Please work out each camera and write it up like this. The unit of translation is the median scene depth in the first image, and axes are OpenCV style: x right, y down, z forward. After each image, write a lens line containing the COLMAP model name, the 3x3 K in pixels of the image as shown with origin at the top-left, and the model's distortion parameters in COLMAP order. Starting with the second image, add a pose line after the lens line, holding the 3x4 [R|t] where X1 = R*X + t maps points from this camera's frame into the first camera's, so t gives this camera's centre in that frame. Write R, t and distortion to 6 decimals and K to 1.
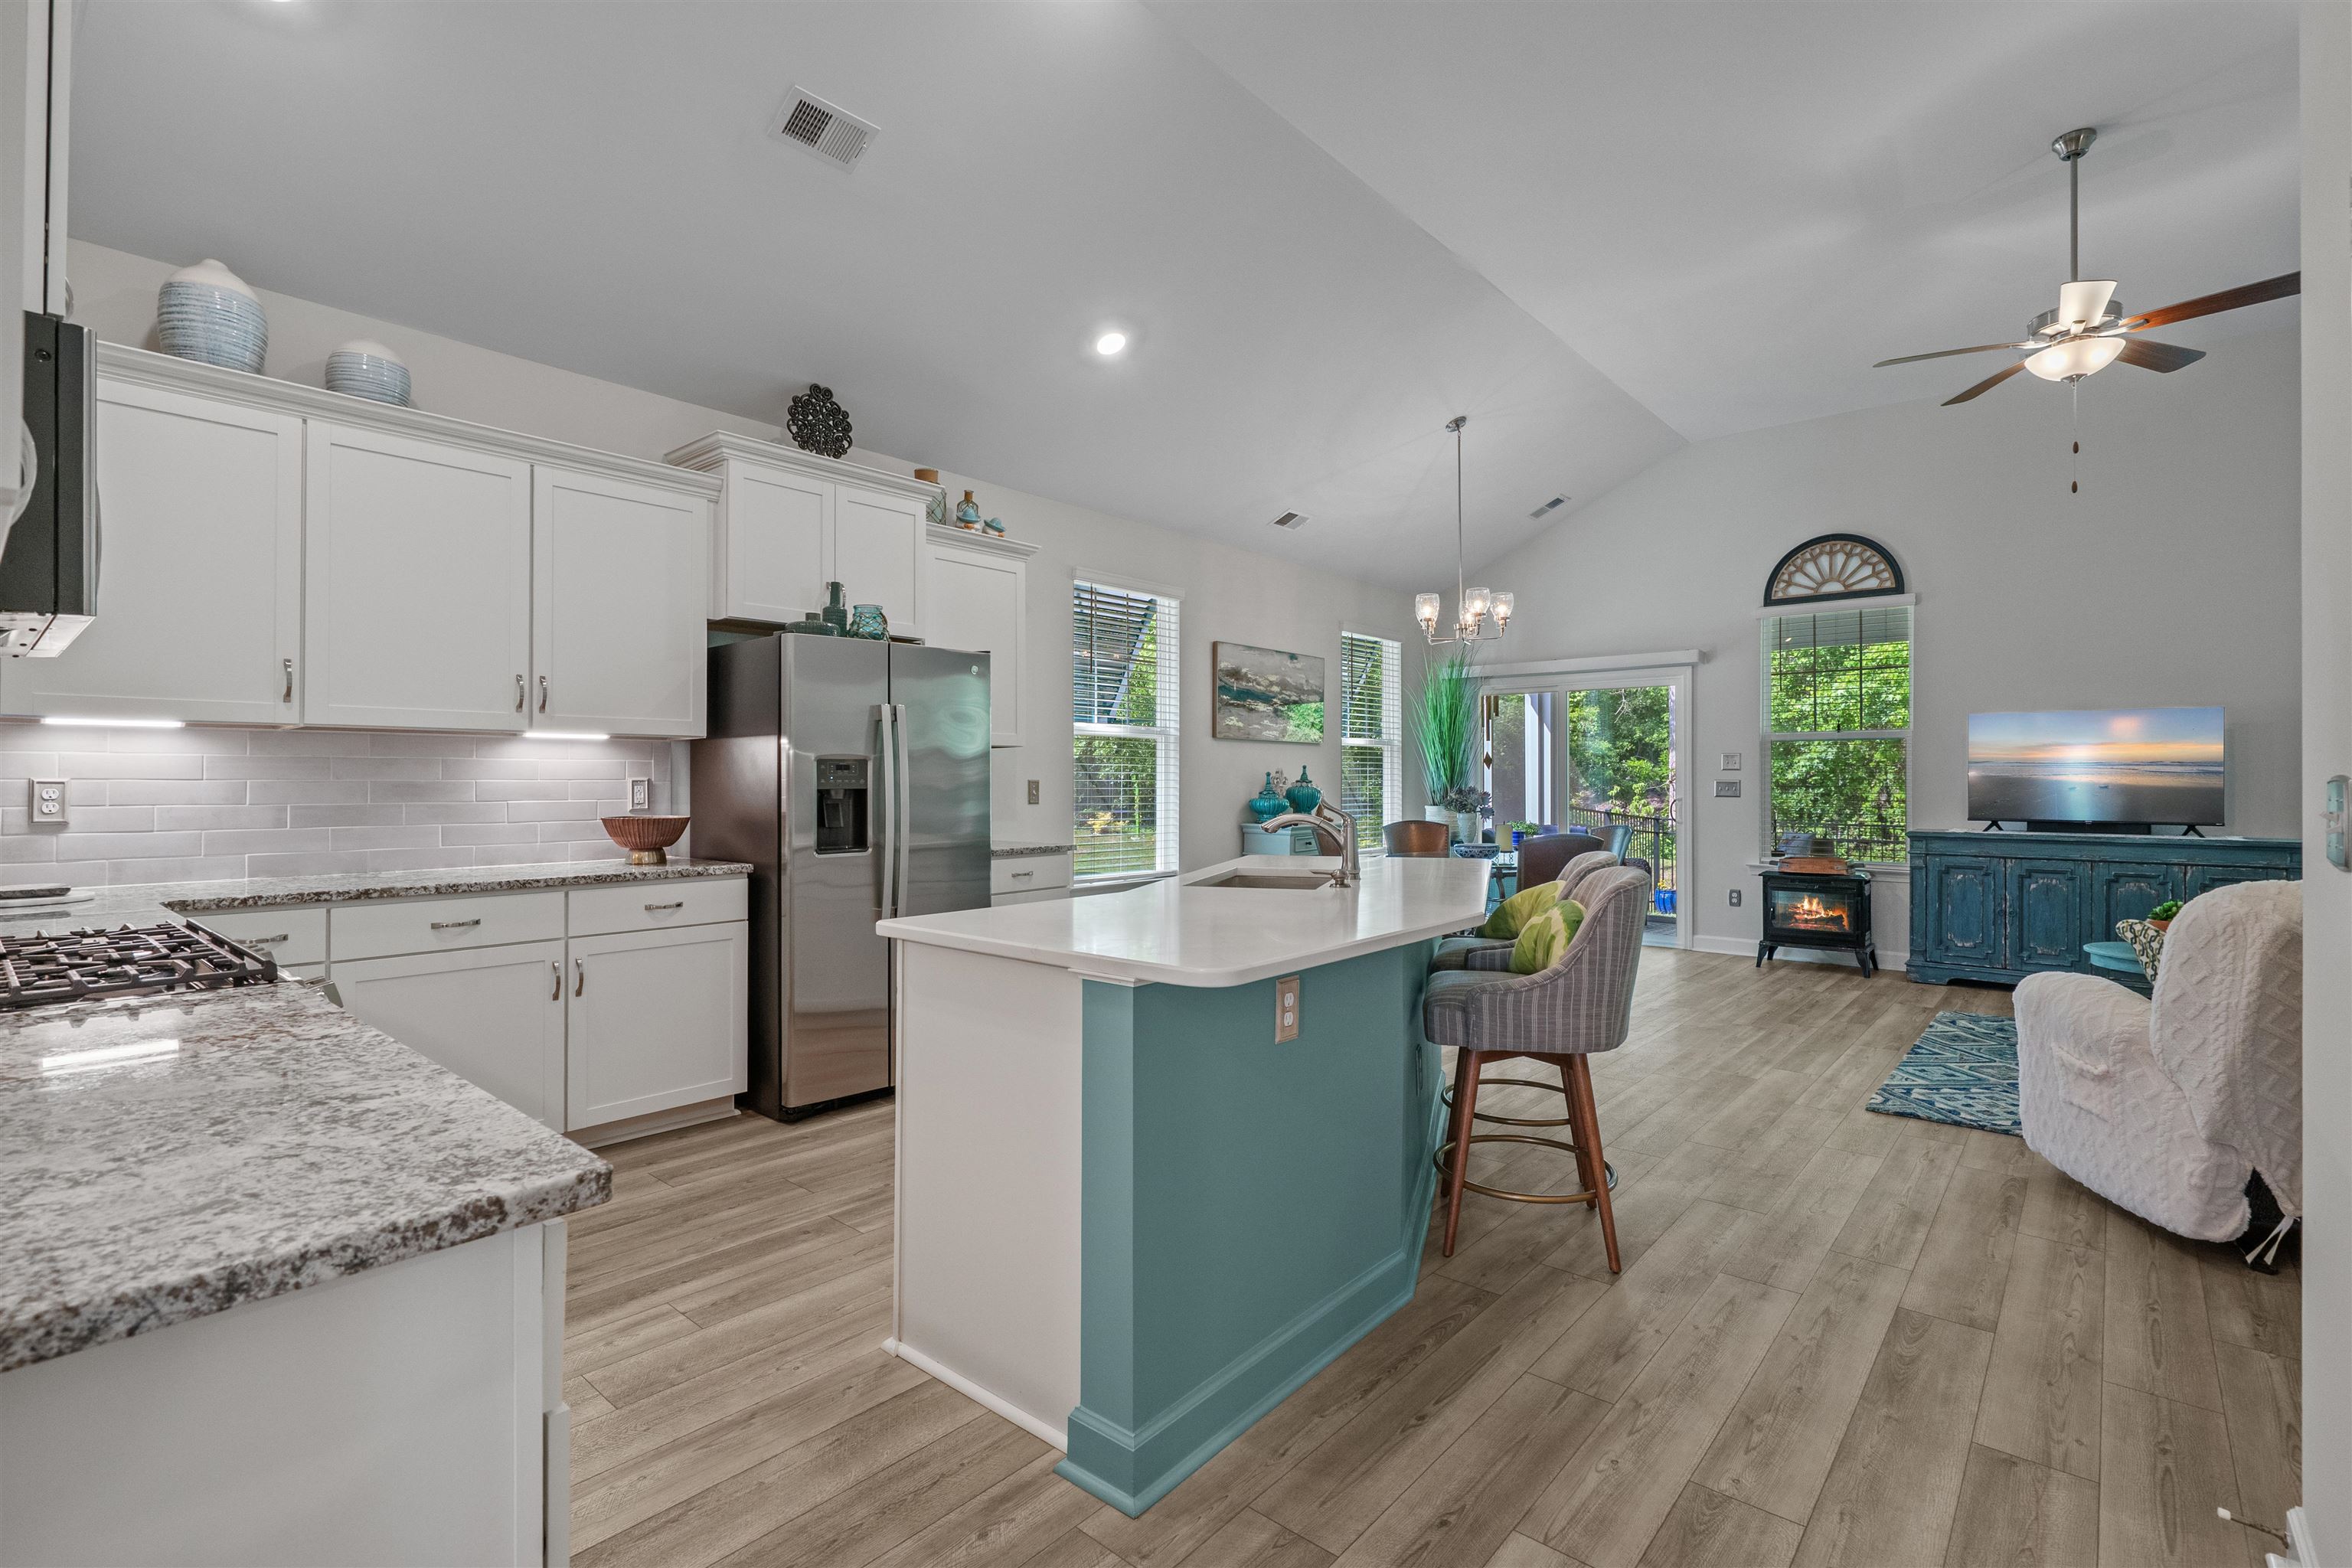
lens RADIAL K [[1084.3, 0, 1178.7], [0, 1084.3, 765.5], [0, 0, 1]] dist [-0.003126, 0.000574]
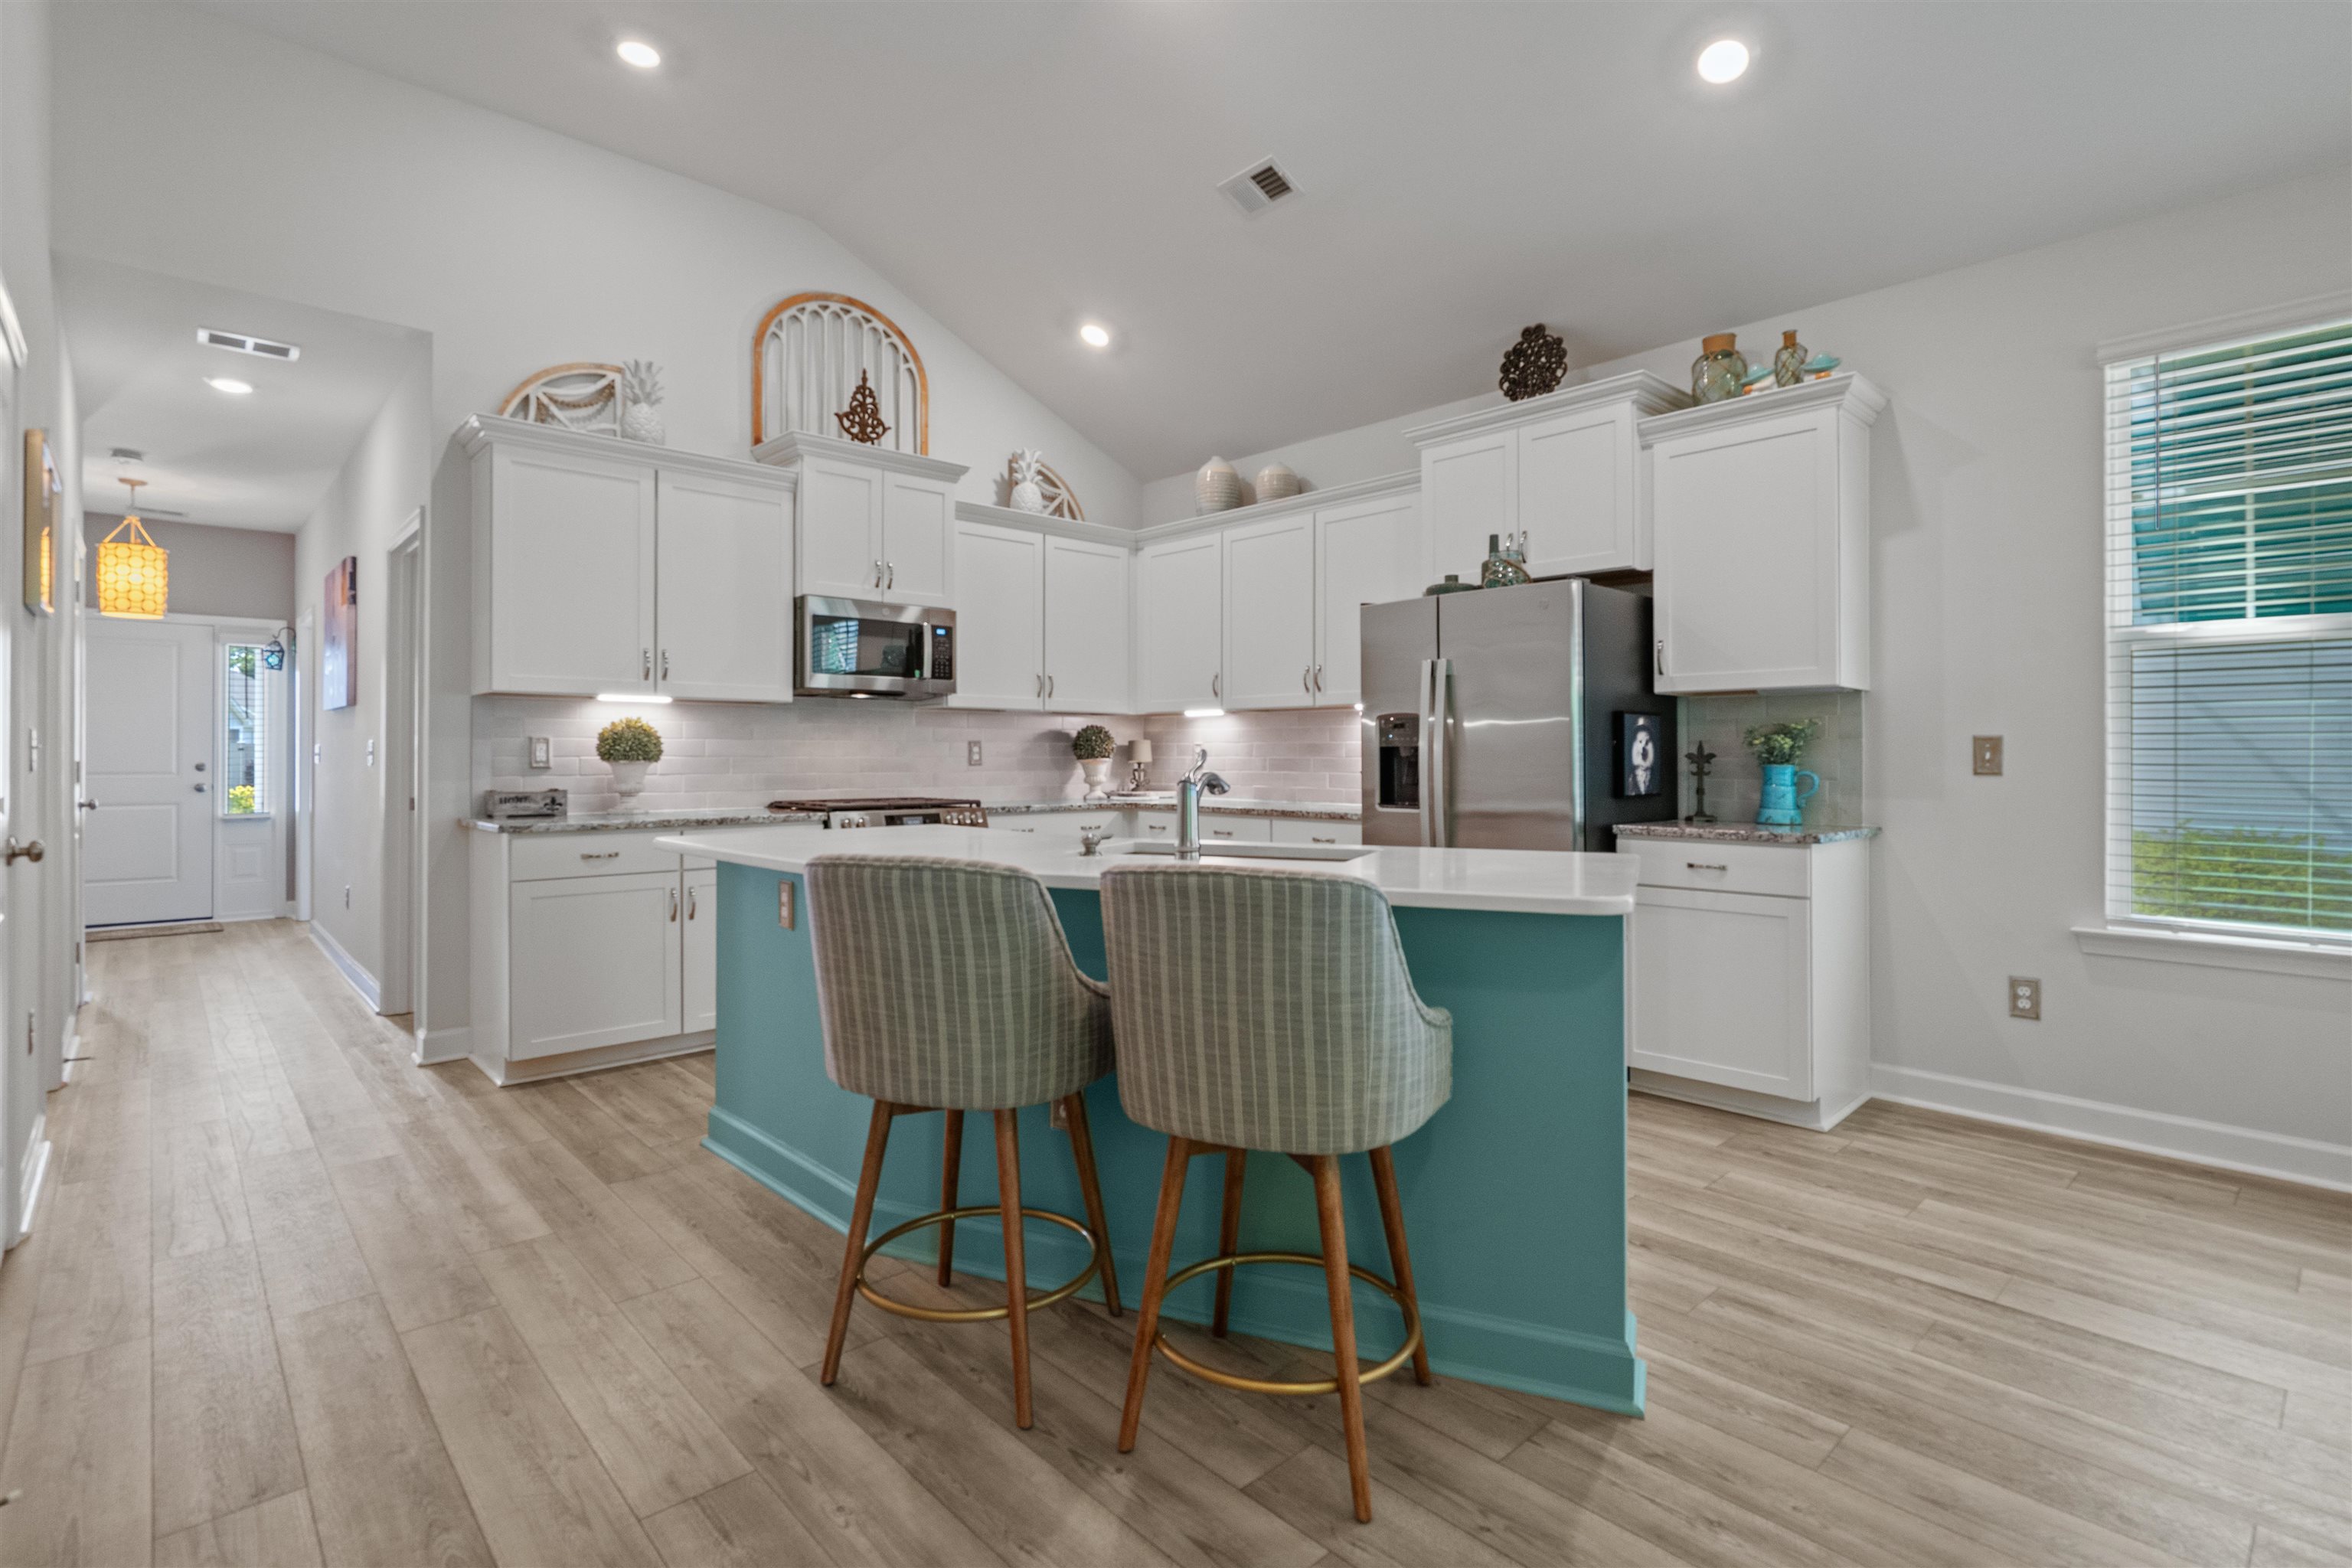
lens RADIAL K [[1122.7, 0, 1180.6], [0, 1122.7, 751.1], [0, 0, 1]] dist [-0.000459, -0.000393]
pose [[-0.113217, -0.002930, -0.993566, 0.682070], [0.011744, 0.999922, -0.004287, 0.024610], [0.993501, -0.012154, -0.113173, 0.795871]]
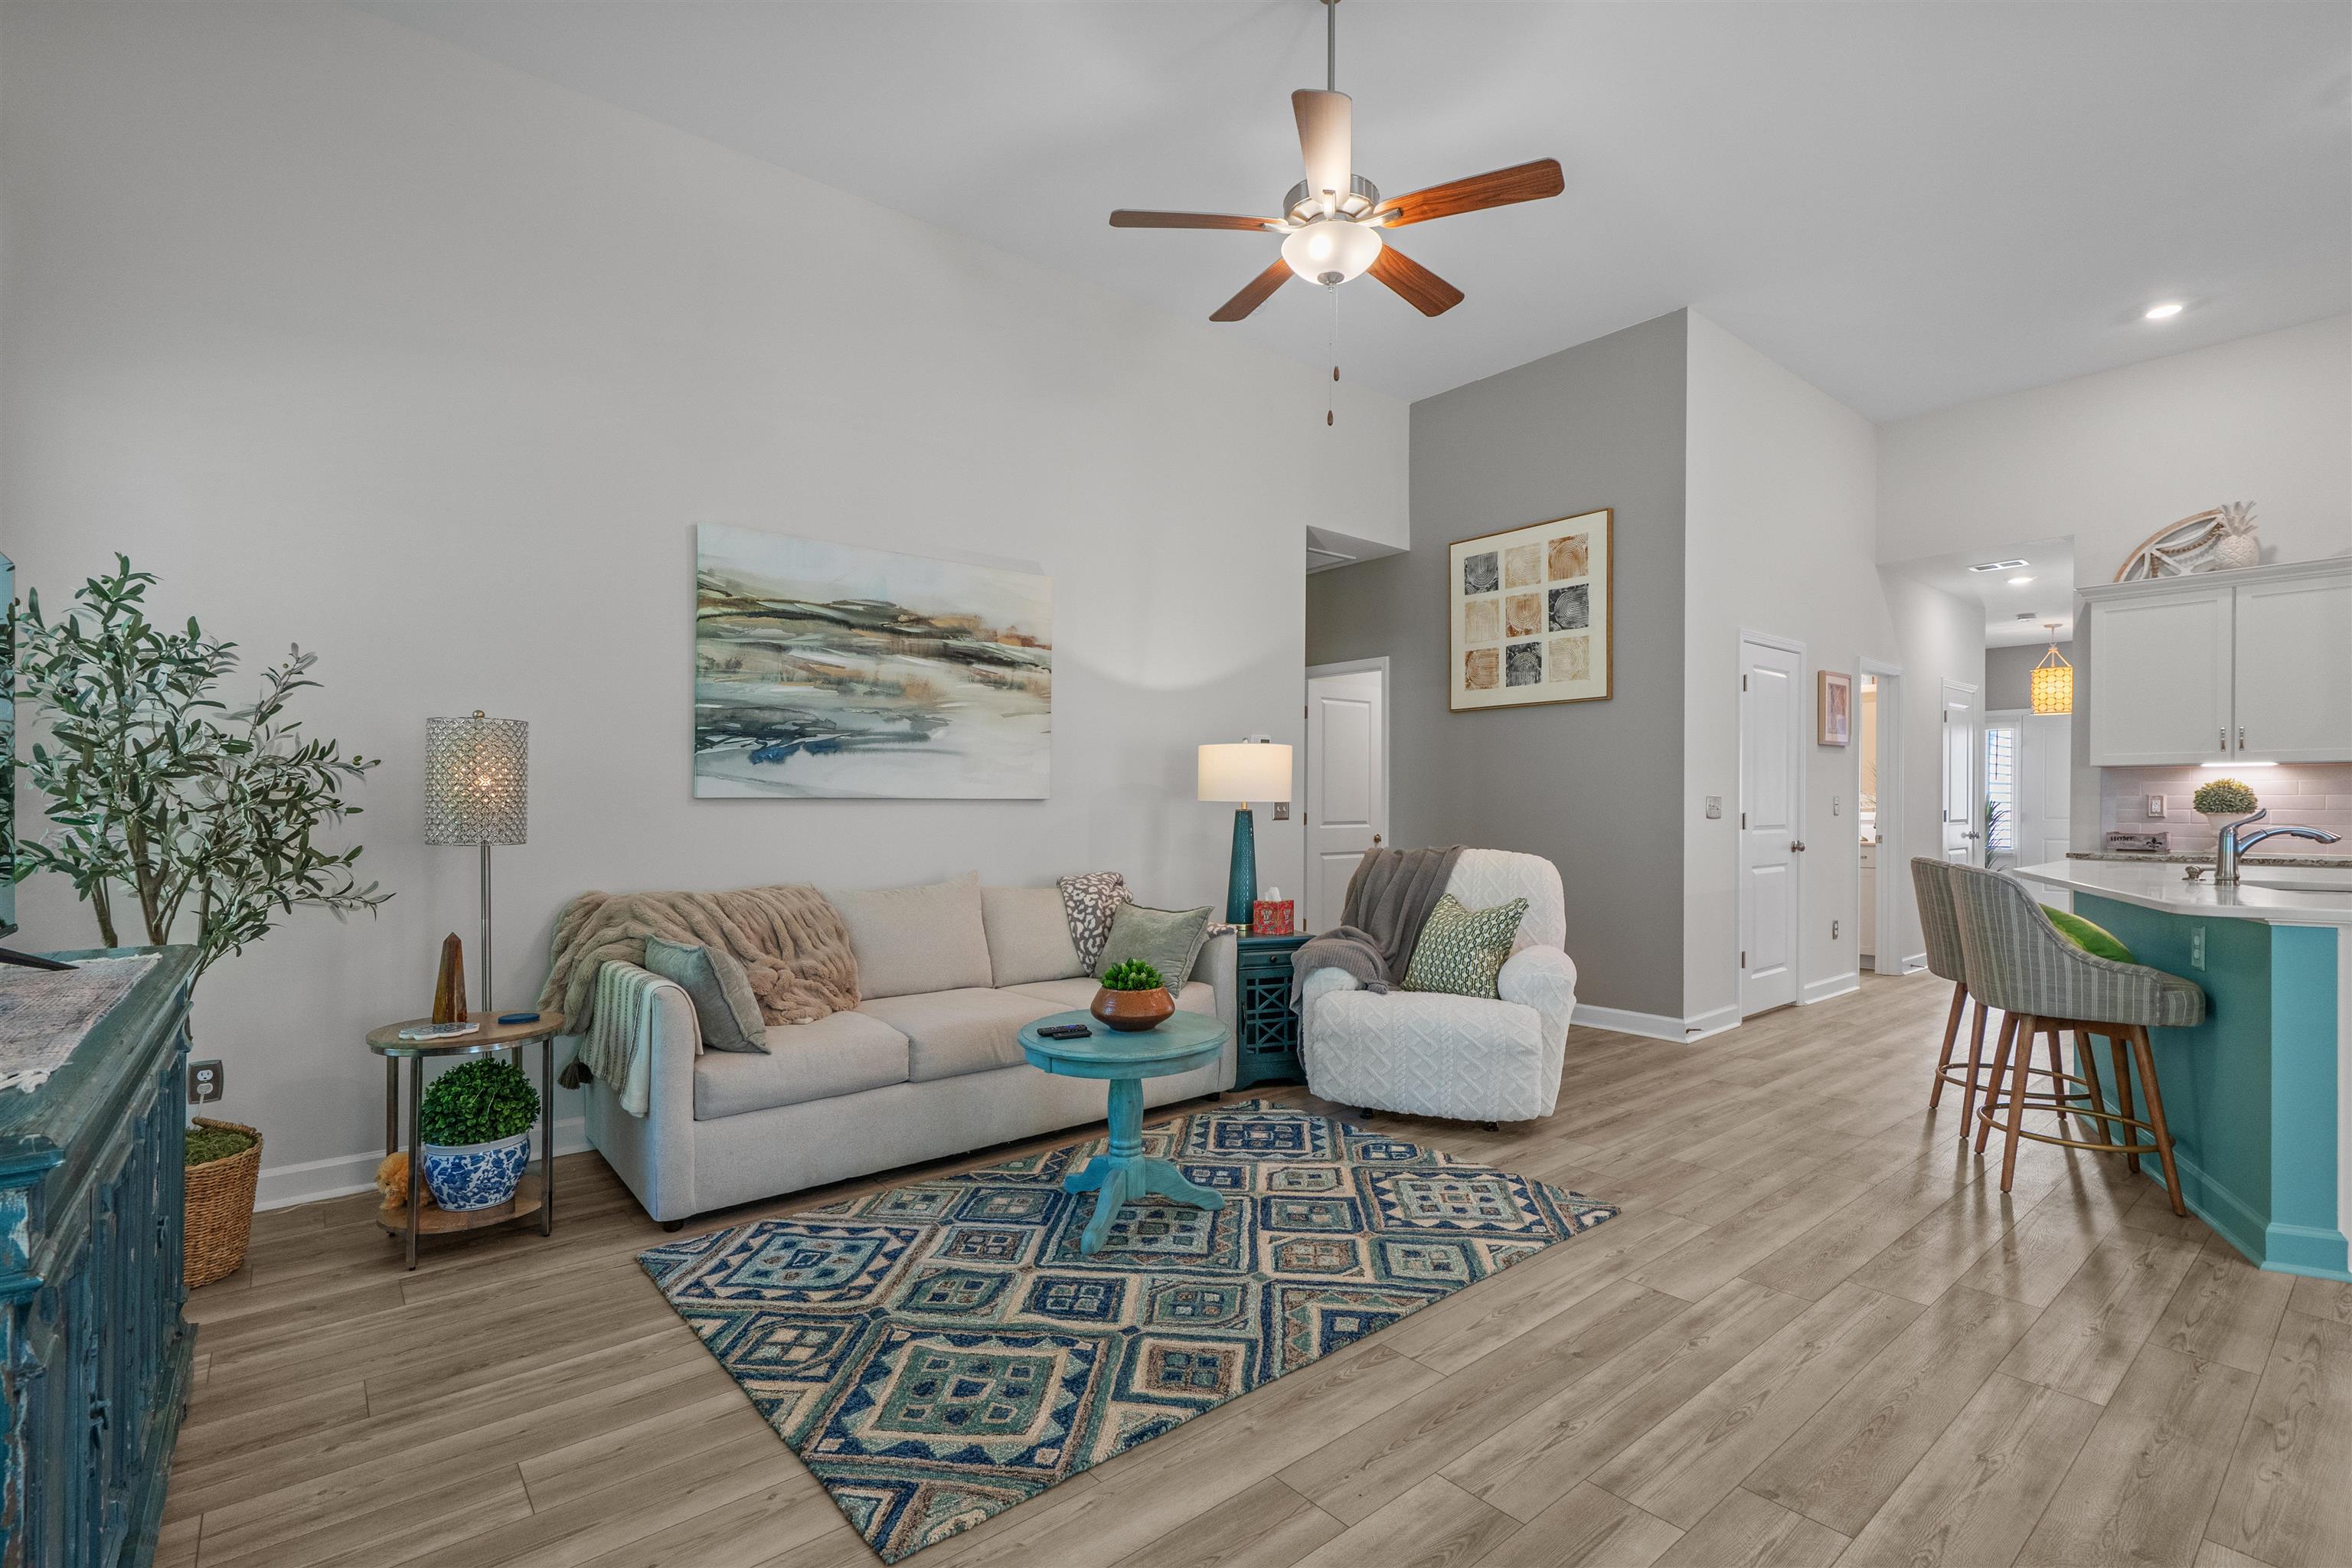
lens RADIAL K [[1065.6, 0, 1177.4], [0, 1065.6, 822.1], [0, 0, 1]] dist [-0.005101, 0.000862]
pose [[-0.985505, -0.000227, 0.169648, 0.730737], [0.000693, 0.999985, 0.005365, 0.026476], [-0.169647, 0.005405, -0.985490, 1.615451]]
